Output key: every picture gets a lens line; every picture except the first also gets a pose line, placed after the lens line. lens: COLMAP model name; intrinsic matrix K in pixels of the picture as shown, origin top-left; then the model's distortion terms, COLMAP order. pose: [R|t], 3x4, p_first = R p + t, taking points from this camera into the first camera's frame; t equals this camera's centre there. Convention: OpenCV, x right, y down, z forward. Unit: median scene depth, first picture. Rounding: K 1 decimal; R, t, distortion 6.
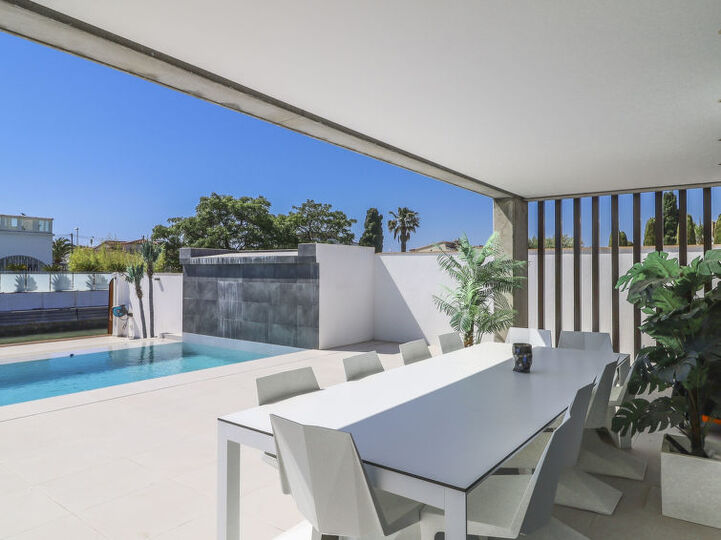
lens RADIAL K [[484.8, 0, 360.5], [0, 484.8, 270.0], [0, 0, 1]] dist [0.005055, 0.000194]
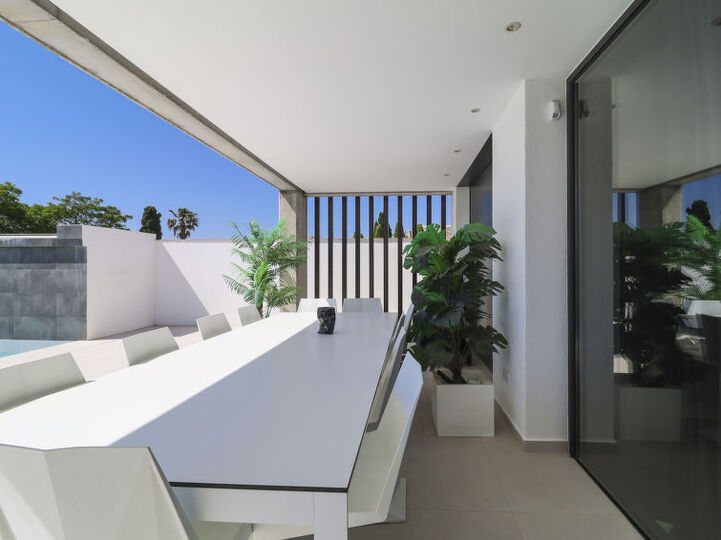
lens RADIAL K [[373.0, 0, 380.2], [0, 373.0, 268.0], [0, 0, 1]] dist [0.018598, -0.017358]
pose [[0.838005, -0.002904, 0.545655, -0.006755], [0.001023, 0.999992, 0.003750, 0.025659], [-0.545661, -0.002584, 0.838002, 0.100553]]
